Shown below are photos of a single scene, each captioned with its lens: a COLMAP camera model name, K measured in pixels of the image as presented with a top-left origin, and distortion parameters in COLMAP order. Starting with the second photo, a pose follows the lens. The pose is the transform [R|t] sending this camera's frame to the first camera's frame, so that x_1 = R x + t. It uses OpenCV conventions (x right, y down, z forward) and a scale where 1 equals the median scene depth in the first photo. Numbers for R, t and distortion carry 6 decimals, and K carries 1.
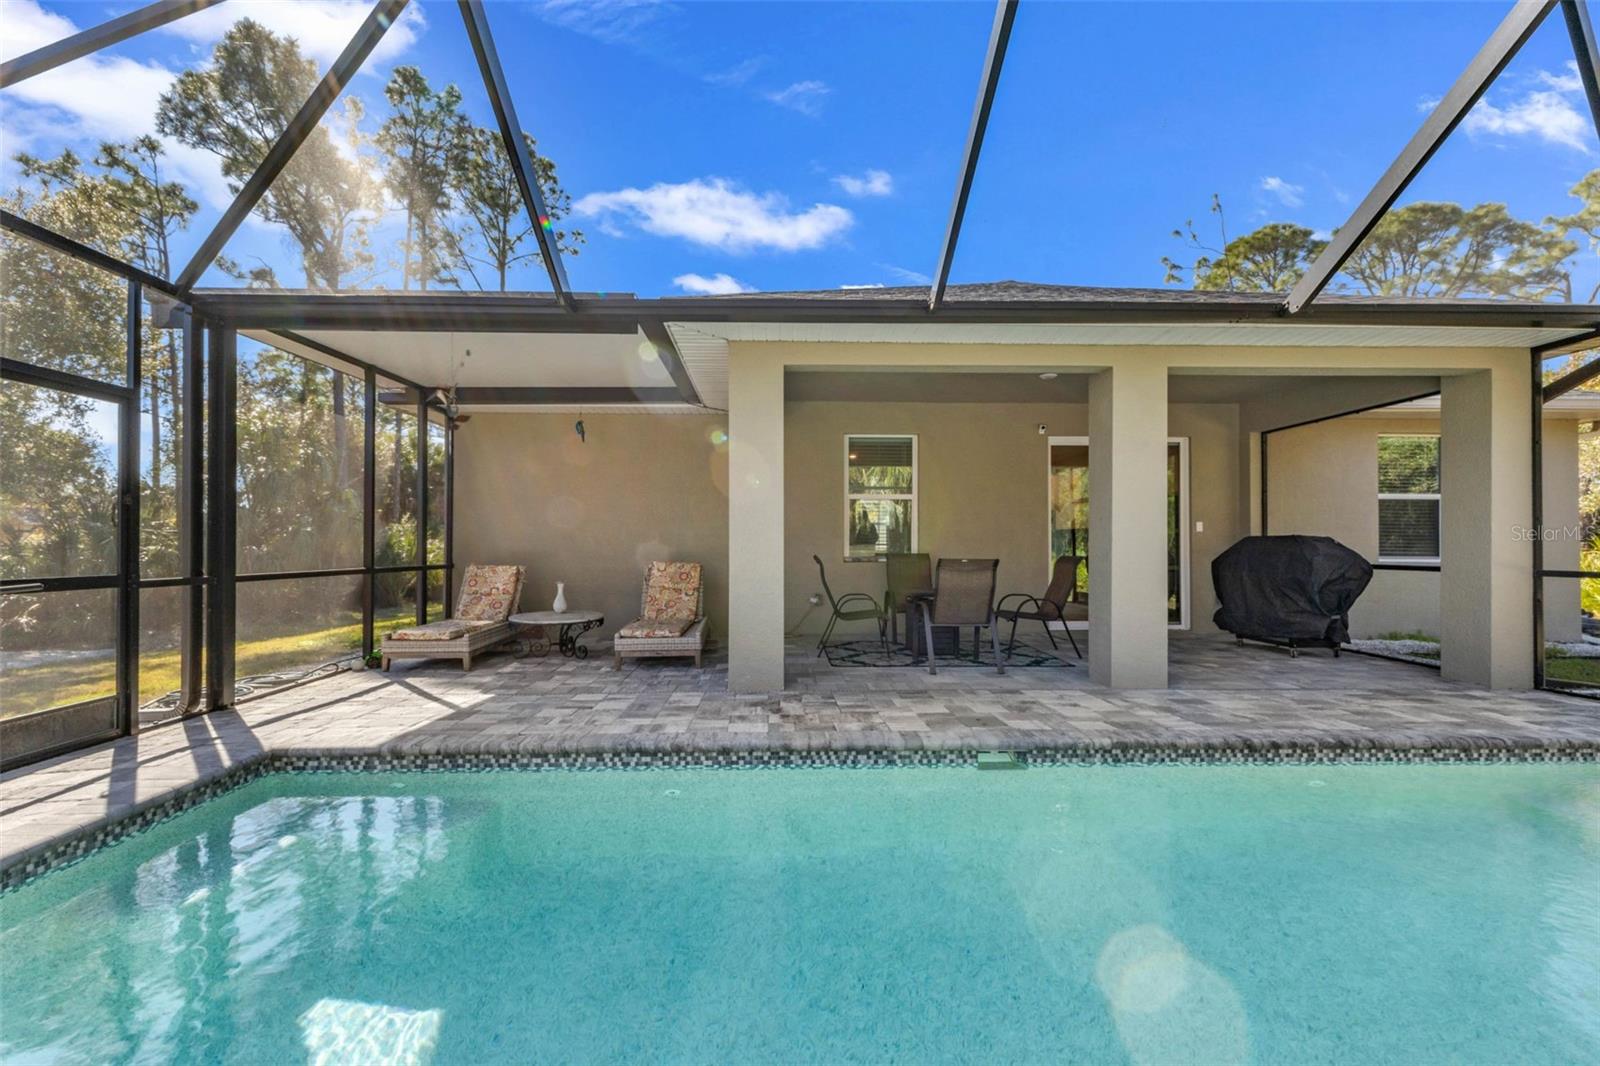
lens RADIAL K [[708.6, 0, 794.6], [0, 708.6, 541.3], [0, 0, 1]] dist [0.008102, -0.001074]
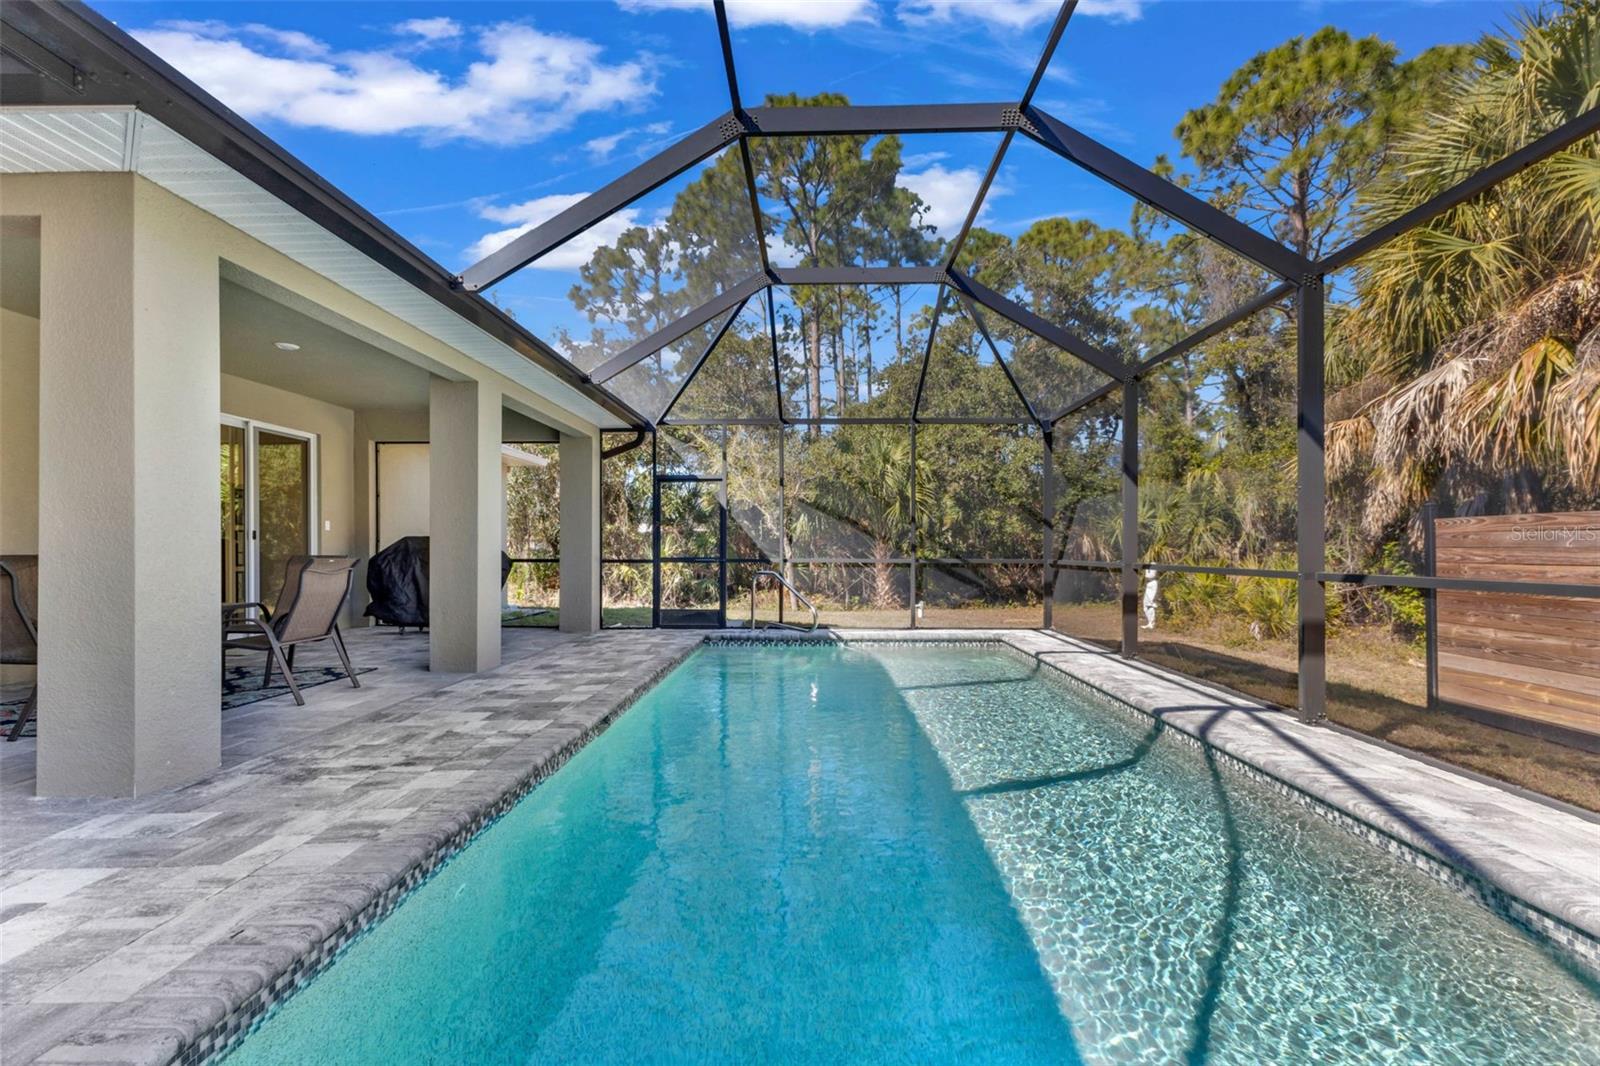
lens RADIAL K [[699.2, 0, 799.6], [0, 699.2, 550.7], [0, 0, 1]] dist [0.006546, -0.000305]
pose [[0.054957, -0.004518, 0.998479, -0.851614], [-0.007106, 0.999963, 0.004915, 0.011528], [-0.998463, -0.007365, 0.054922, 0.614756]]
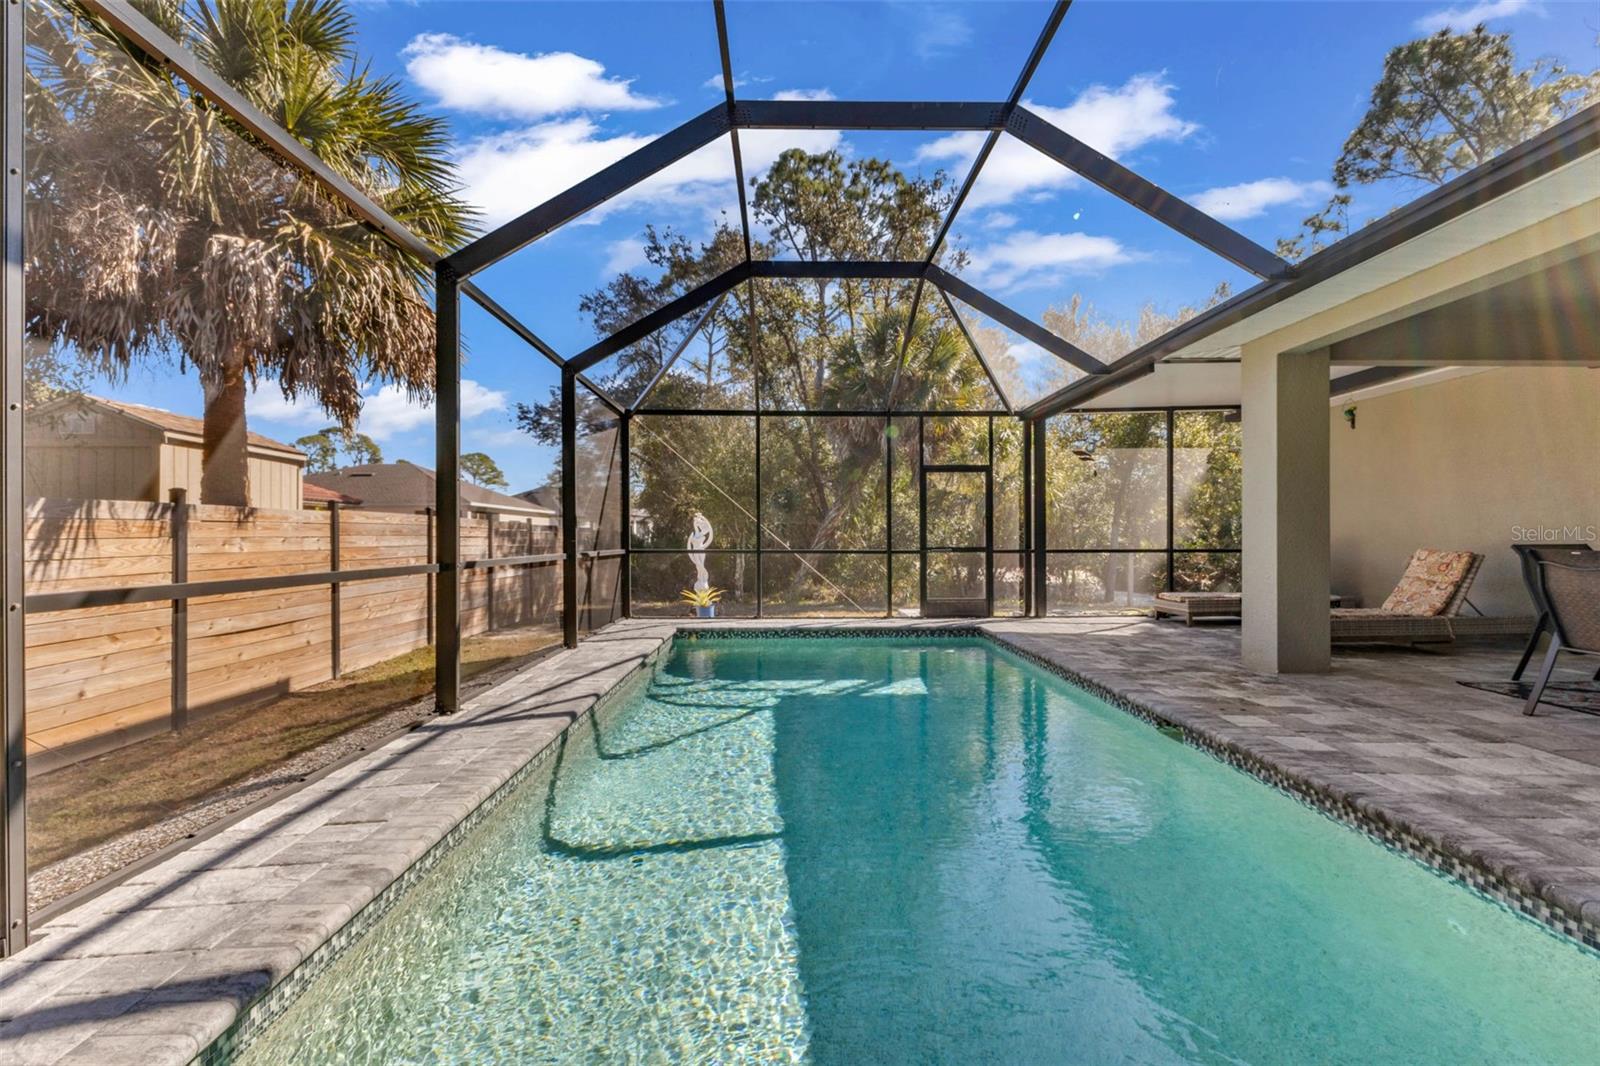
lens RADIAL K [[690.5, 0, 800.0], [0, 690.5, 533.0], [0, 0, 1]] dist [0.011681, -0.004573]
pose [[0.003603, -0.003268, -0.999988, 1.329091], [0.008795, 0.999956, -0.003237, 0.007489], [0.999955, -0.008783, 0.003632, 0.430056]]
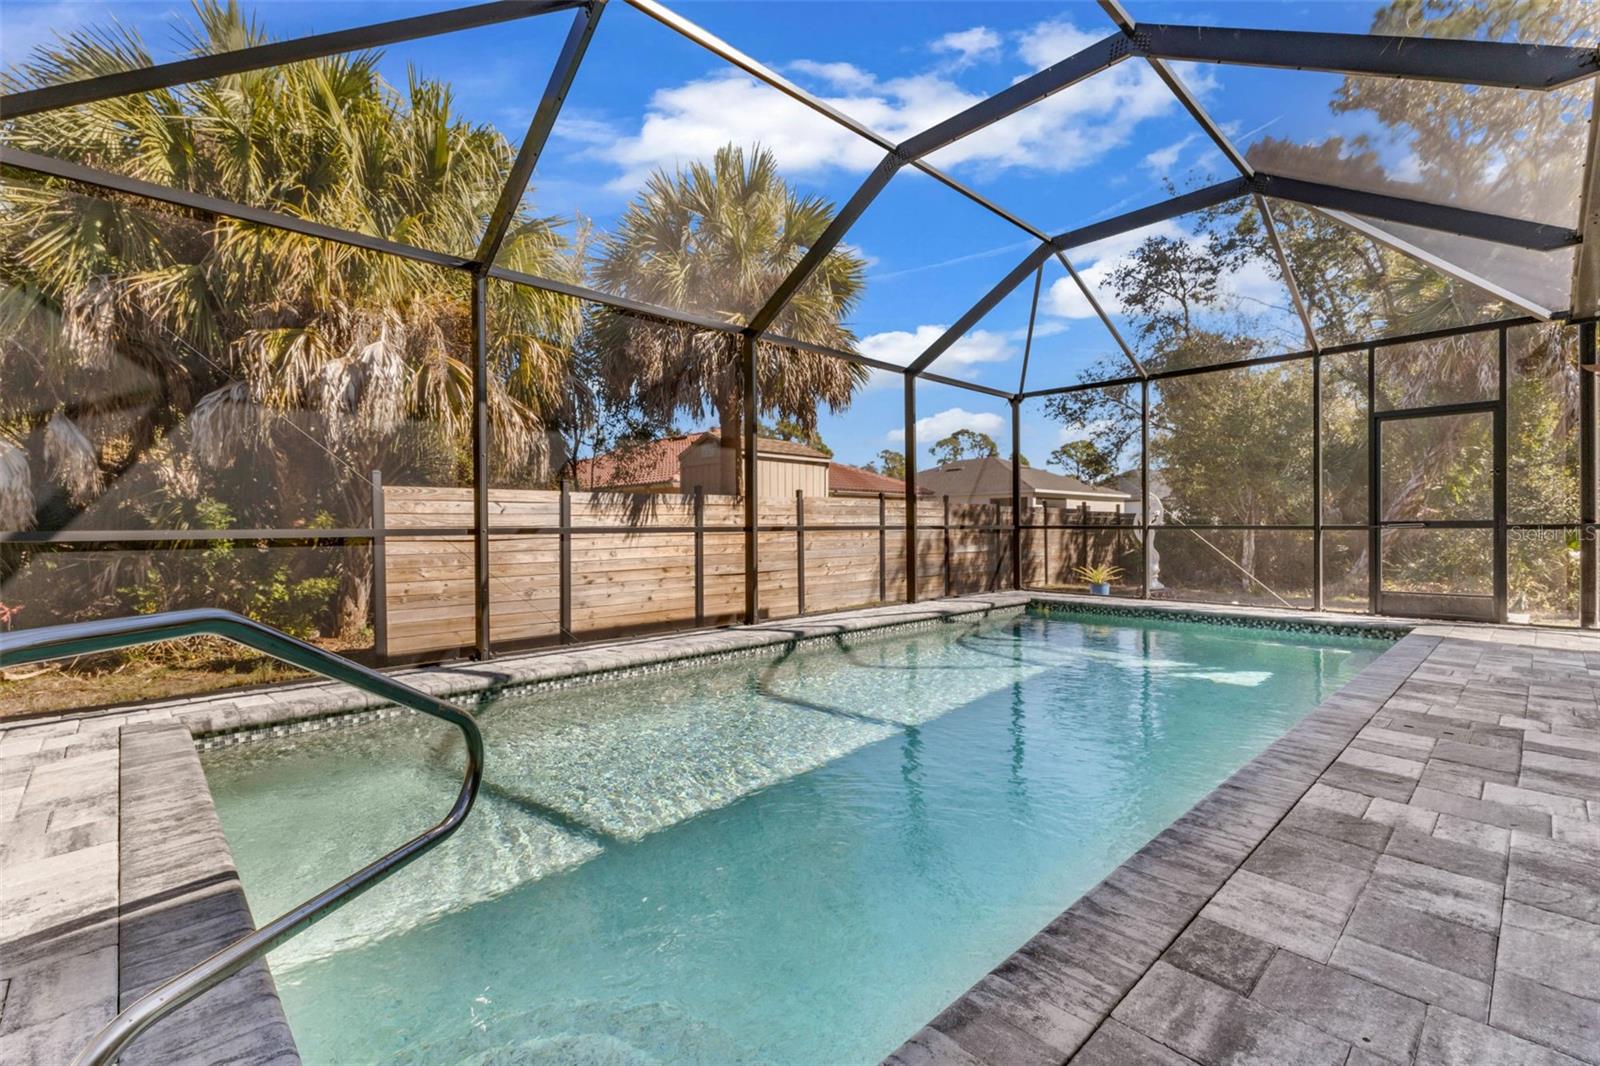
lens RADIAL K [[710.6, 0, 800.1], [0, 710.6, 526.9], [0, 0, 1]] dist [0.001414, -0.000326]
pose [[-0.742119, 0.005964, -0.670241, 1.292719], [0.011402, 0.999928, -0.003727, 0.055393], [0.670171, -0.010408, -0.742134, 1.214741]]
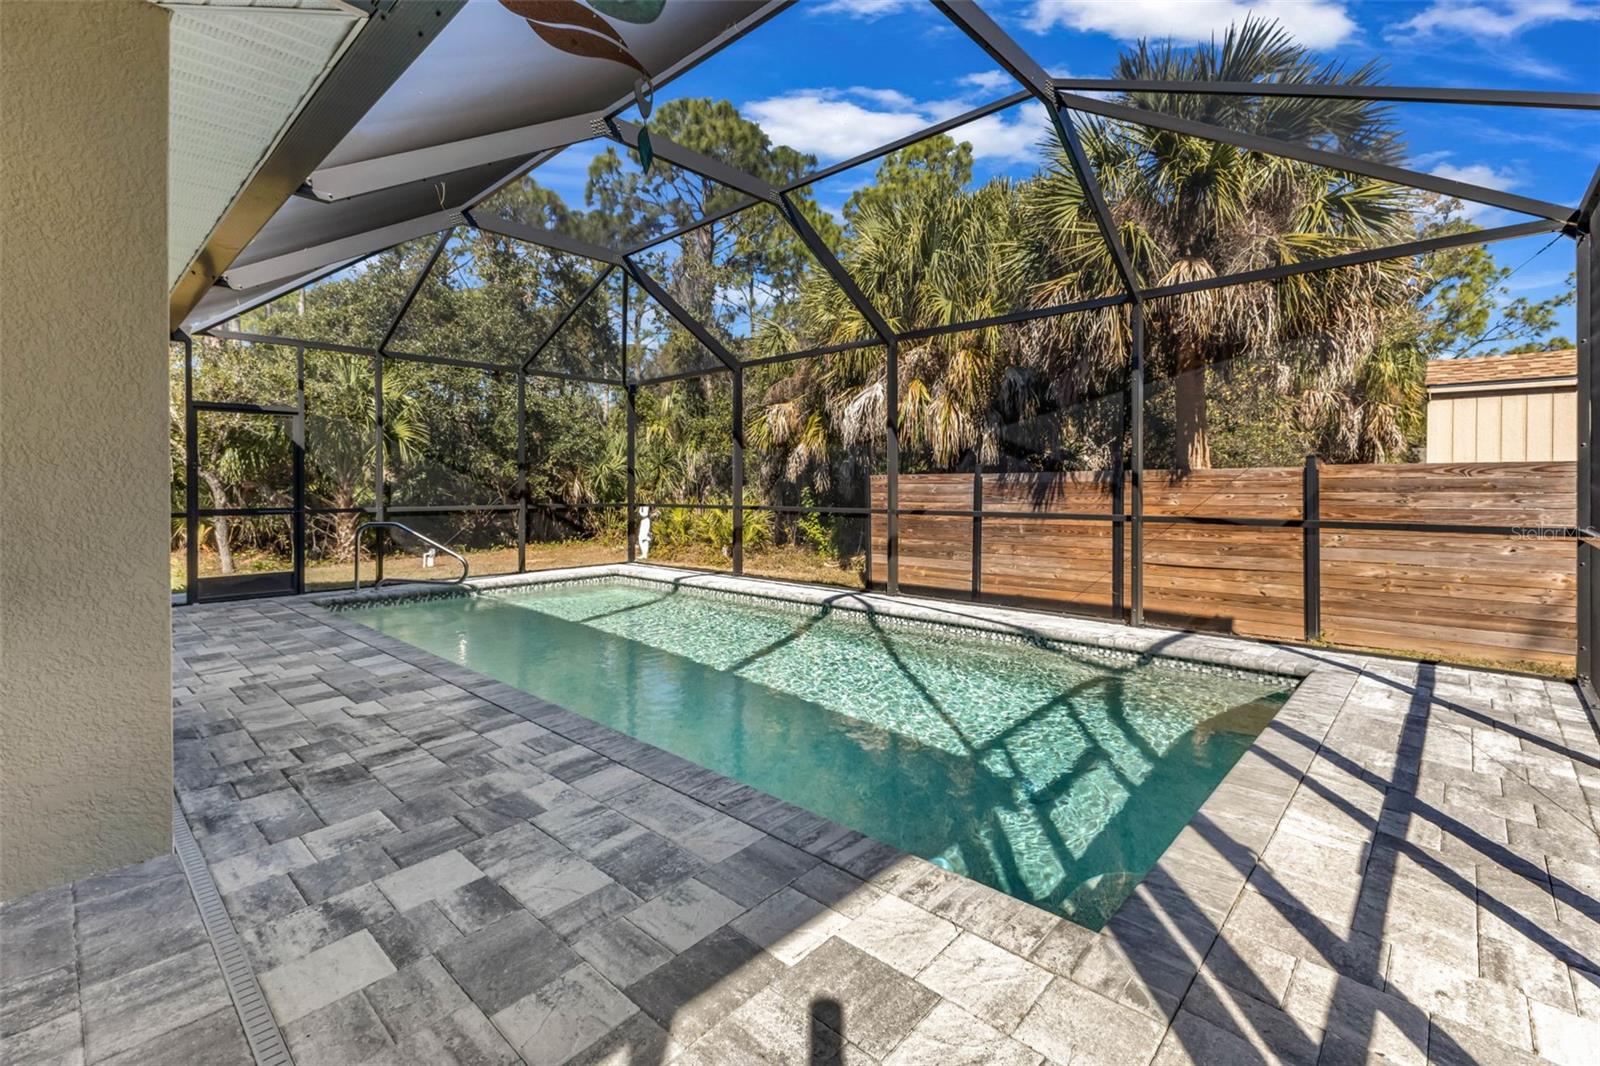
lens RADIAL K [[712.6, 0, 798.0], [0, 712.6, 488.8], [0, 0, 1]] dist [0.004807, -0.000809]
pose [[-0.710811, -0.001077, 0.703382, -0.897839], [-0.002871, 0.999995, -0.001370, -0.006683], [-0.703377, -0.002993, -0.710810, 1.434467]]
